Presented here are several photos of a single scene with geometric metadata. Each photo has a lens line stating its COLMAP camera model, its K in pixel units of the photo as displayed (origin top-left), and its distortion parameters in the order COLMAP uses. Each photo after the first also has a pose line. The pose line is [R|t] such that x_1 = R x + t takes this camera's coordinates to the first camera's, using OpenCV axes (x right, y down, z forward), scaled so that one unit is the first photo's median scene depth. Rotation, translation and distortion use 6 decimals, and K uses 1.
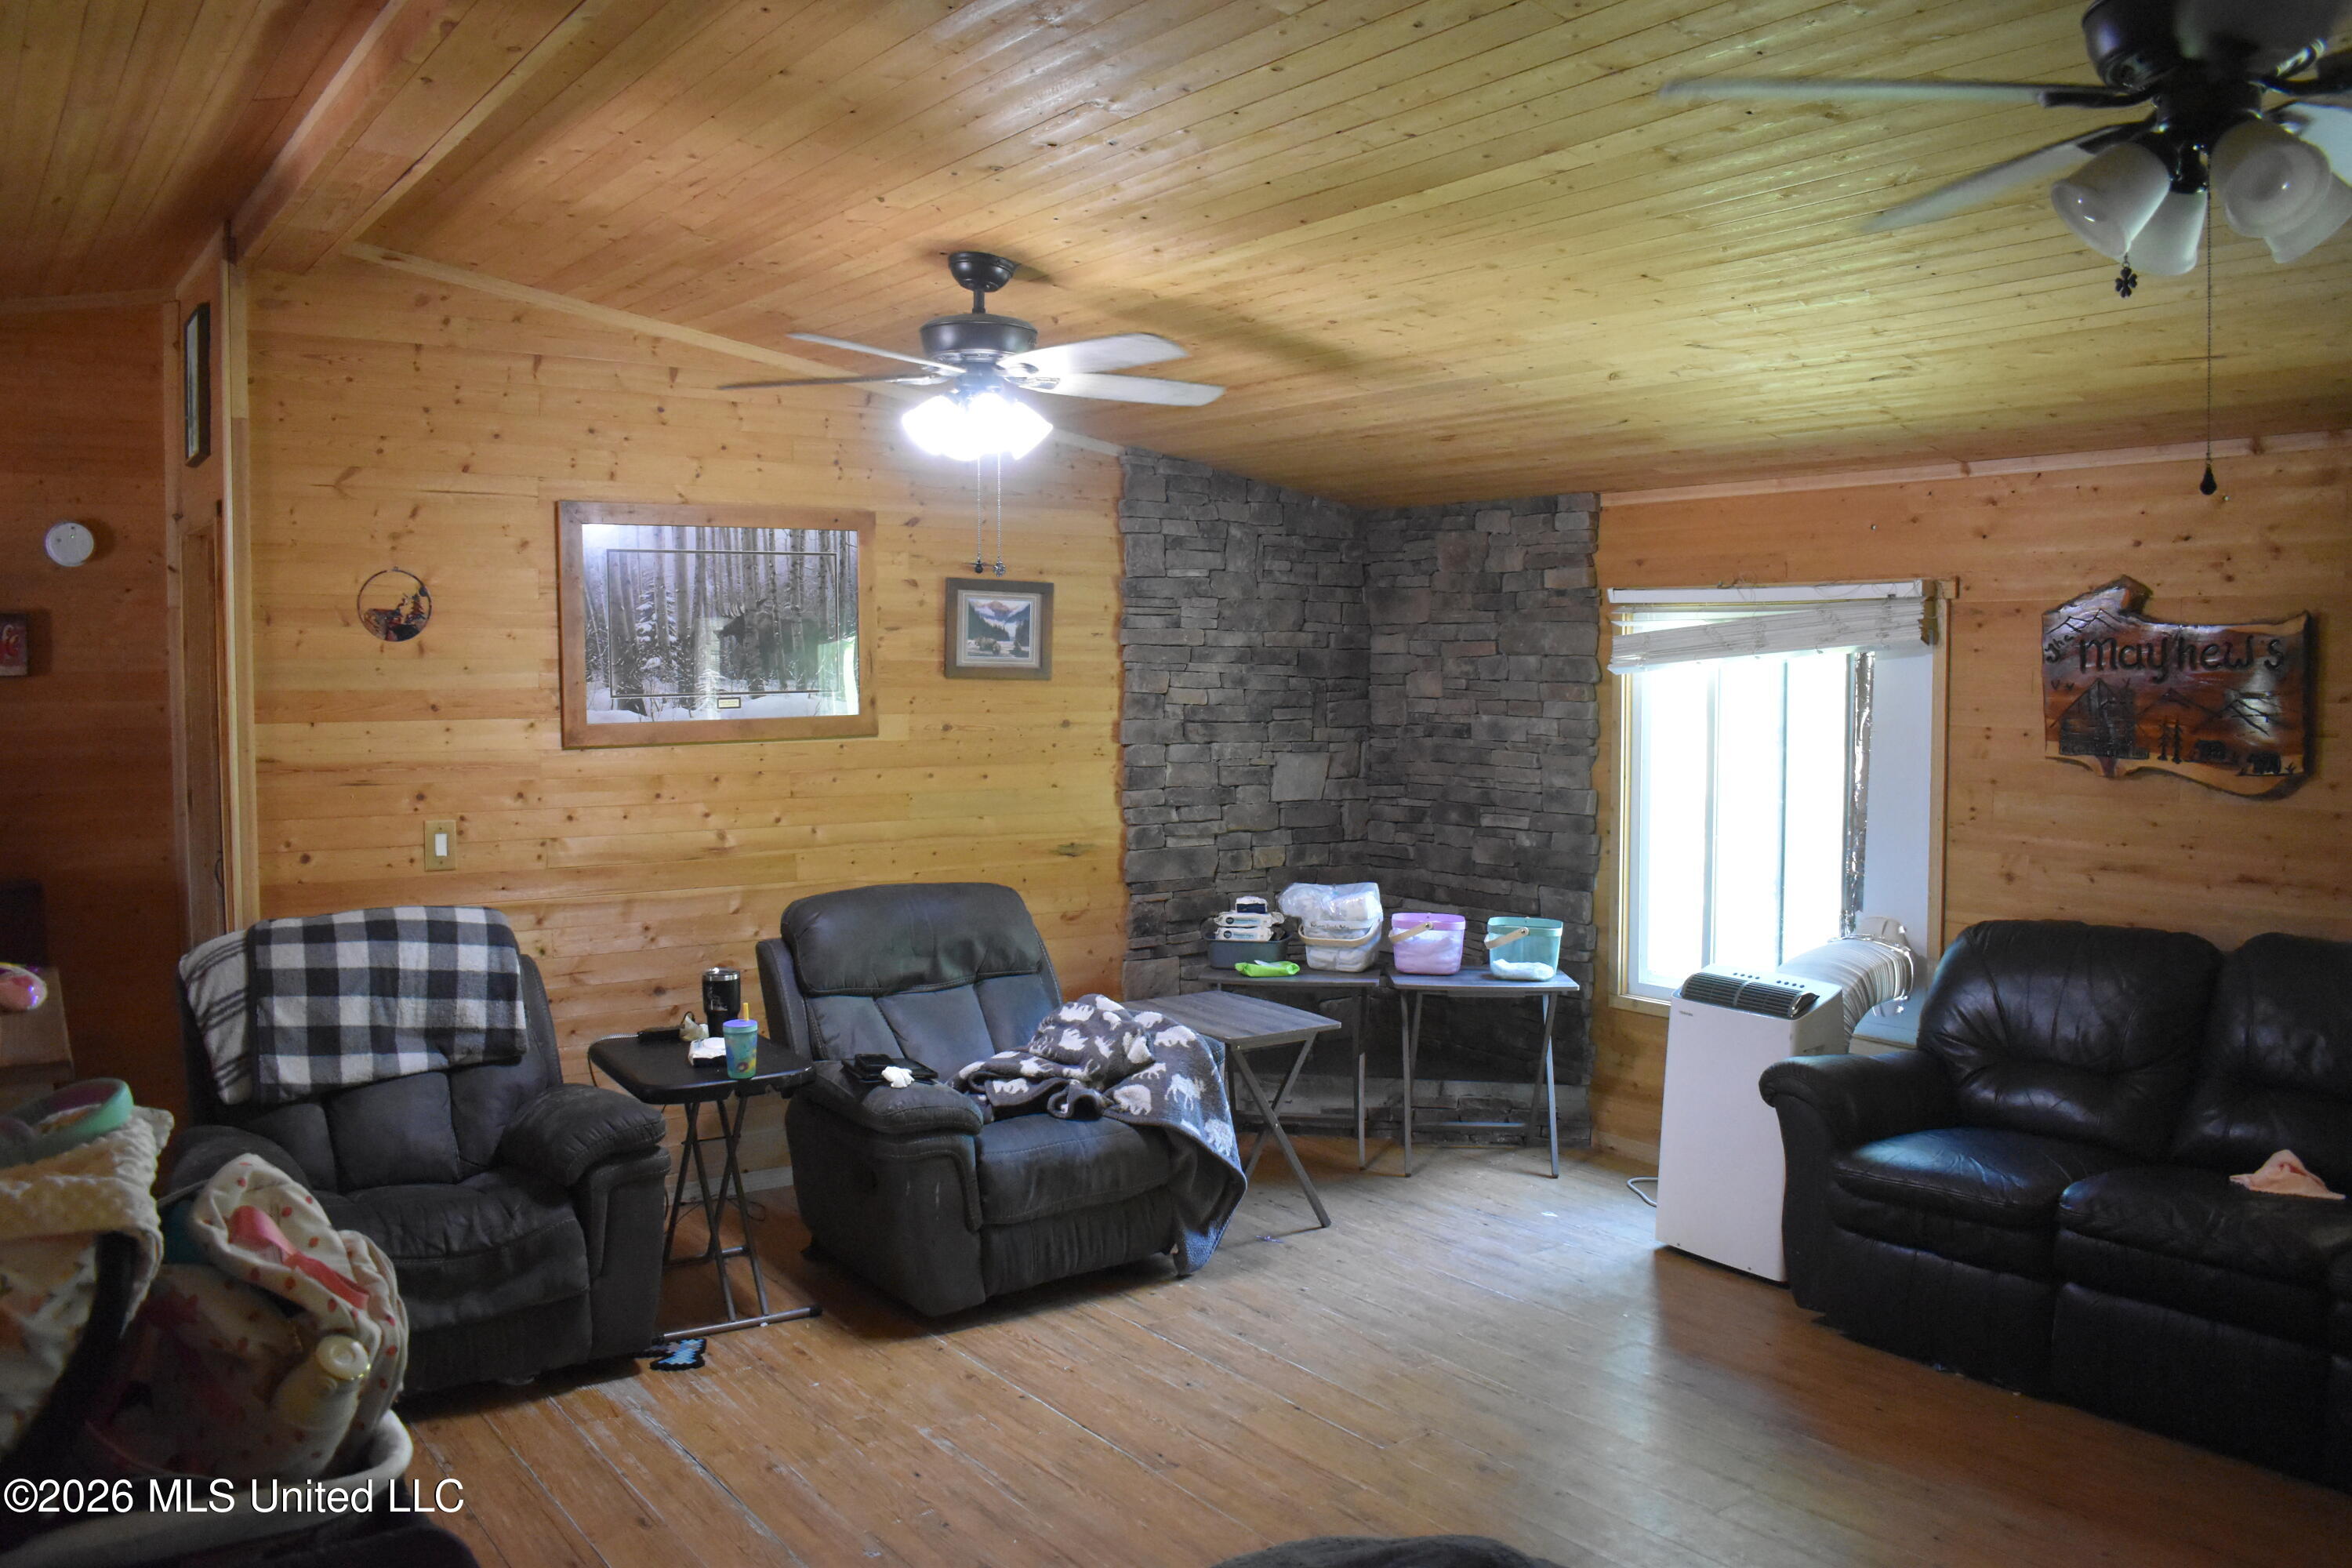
lens RADIAL K [[1840.9, 0, 1168.4], [0, 1840.9, 776.0], [0, 0, 1]] dist [-0.086764, 0.002746]
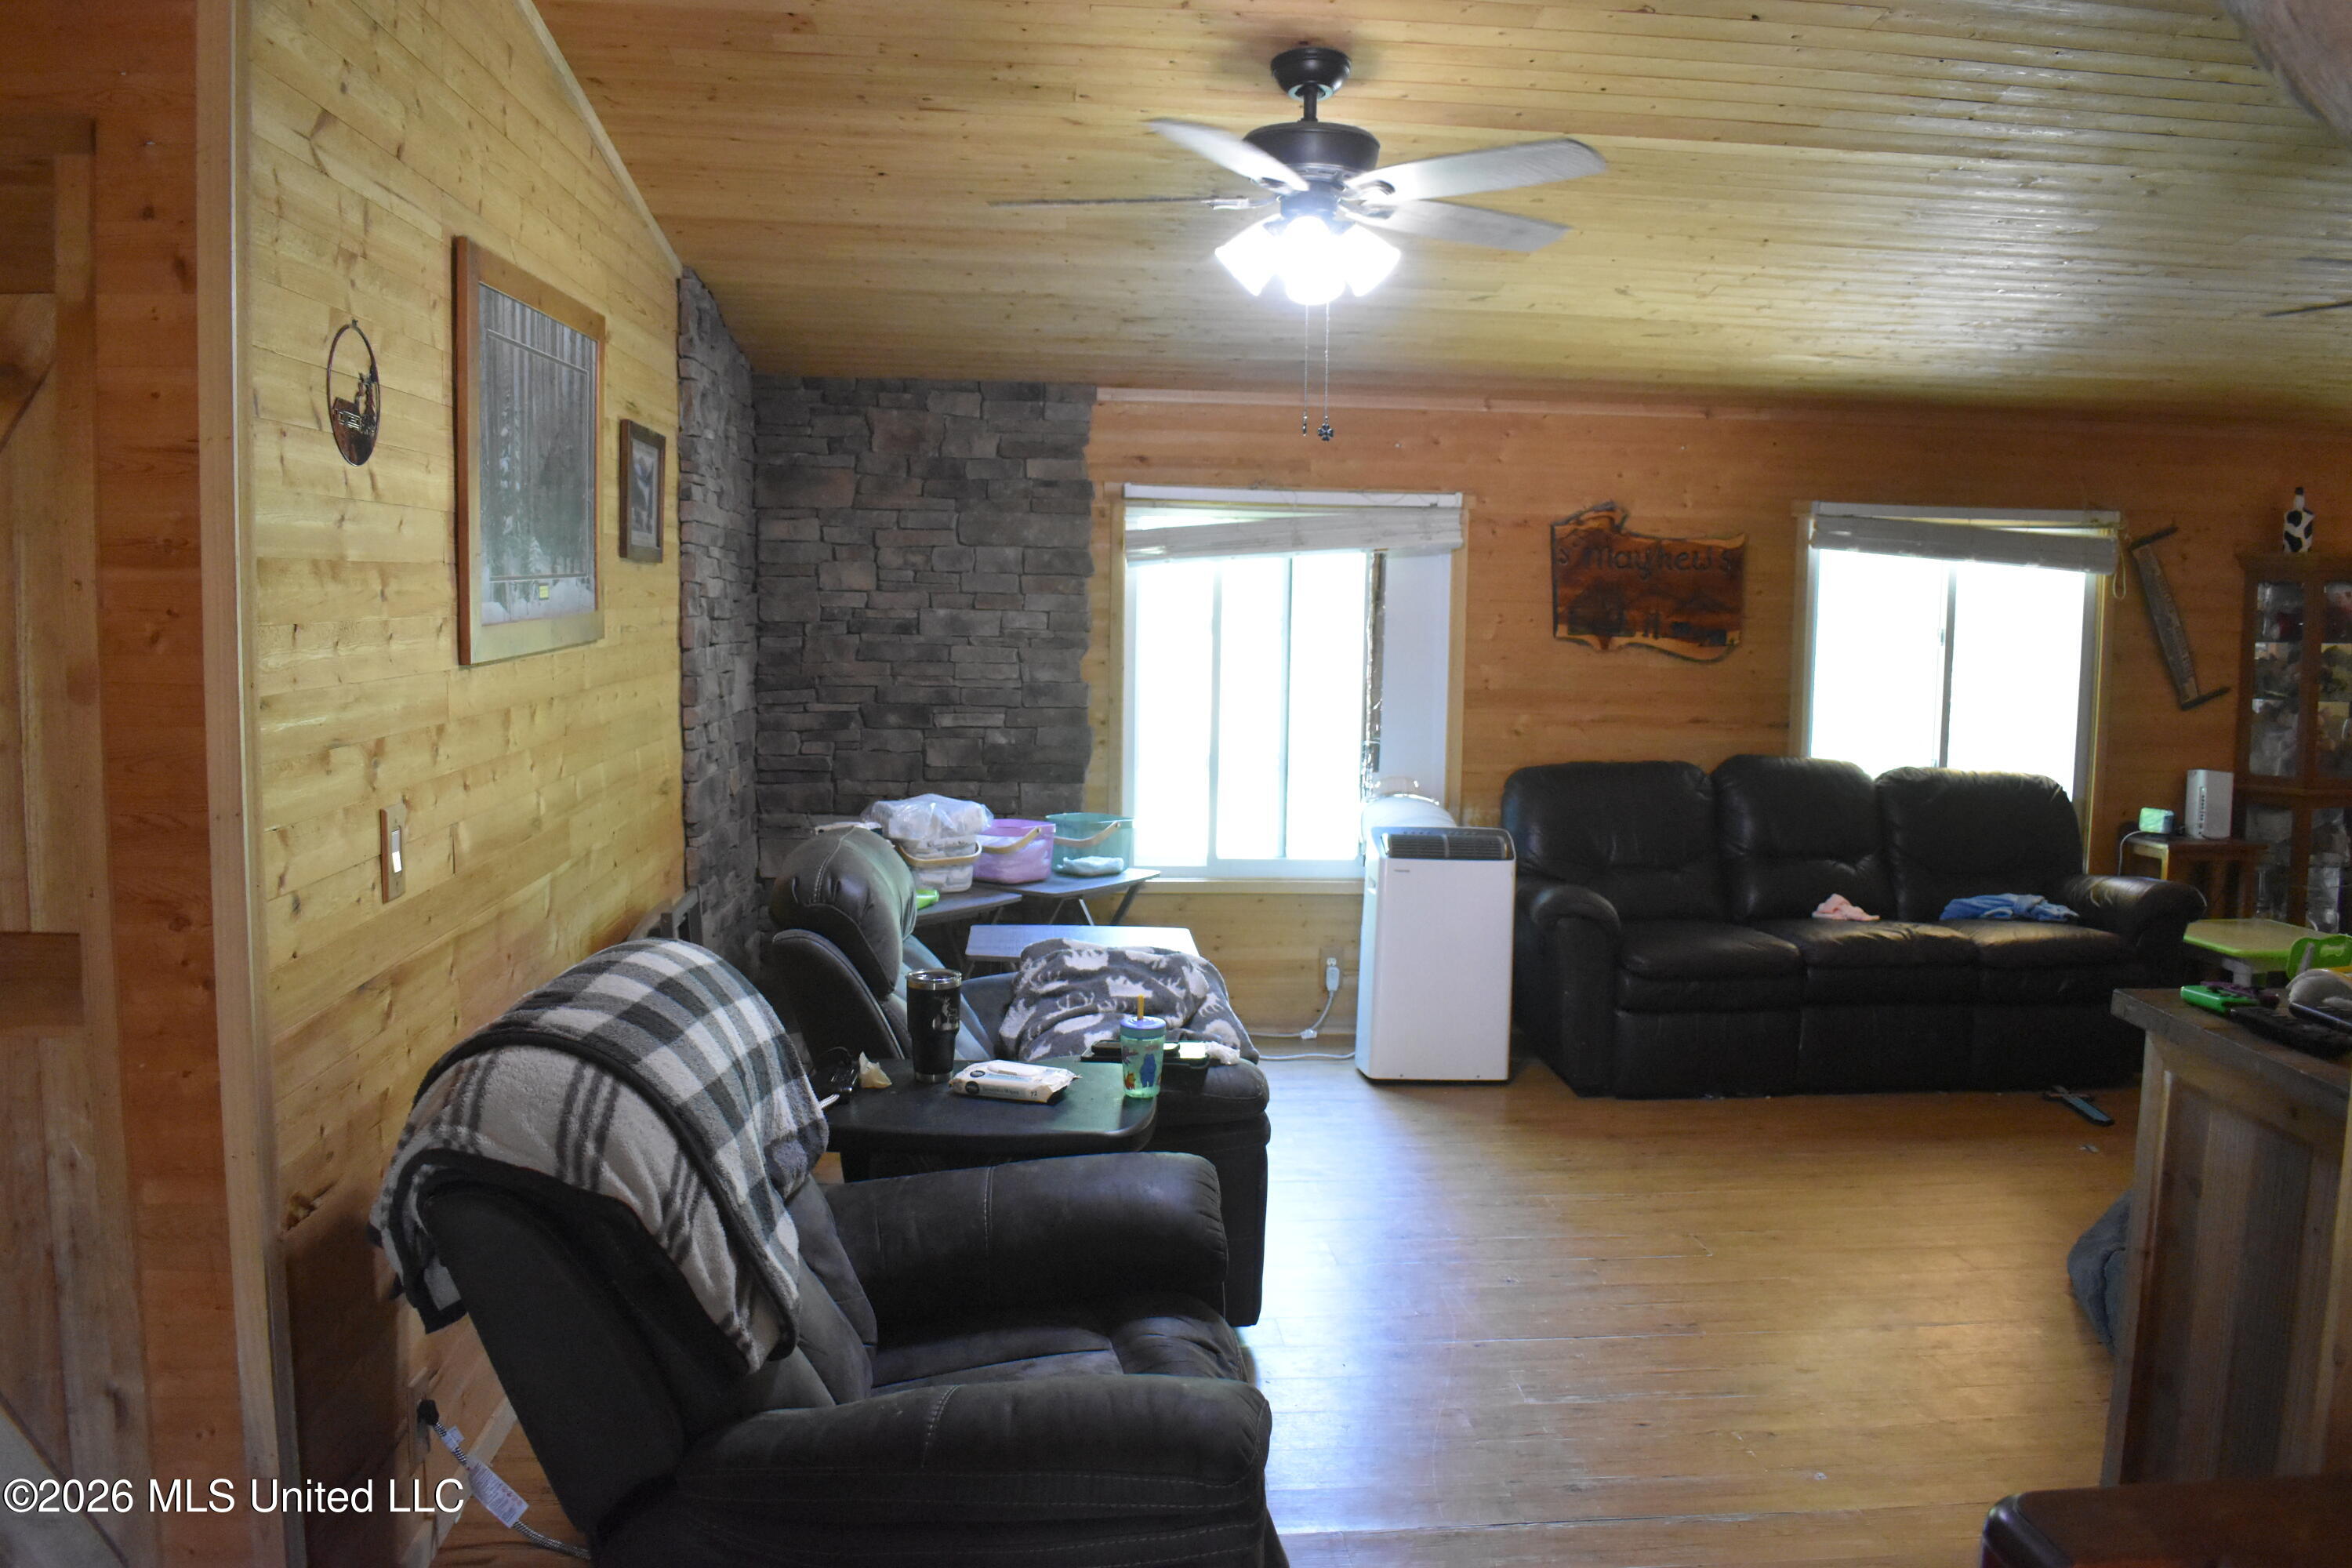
lens RADIAL K [[1840.9, 0, 1168.4], [0, 1840.9, 776.0], [0, 0, 1]] dist [-0.086764, 0.002746]
pose [[0.517149, -0.078822, 0.852258, -0.607621], [0.035305, 0.996867, 0.070773, -0.010940], [-0.855167, -0.006511, 0.518312, 0.433223]]
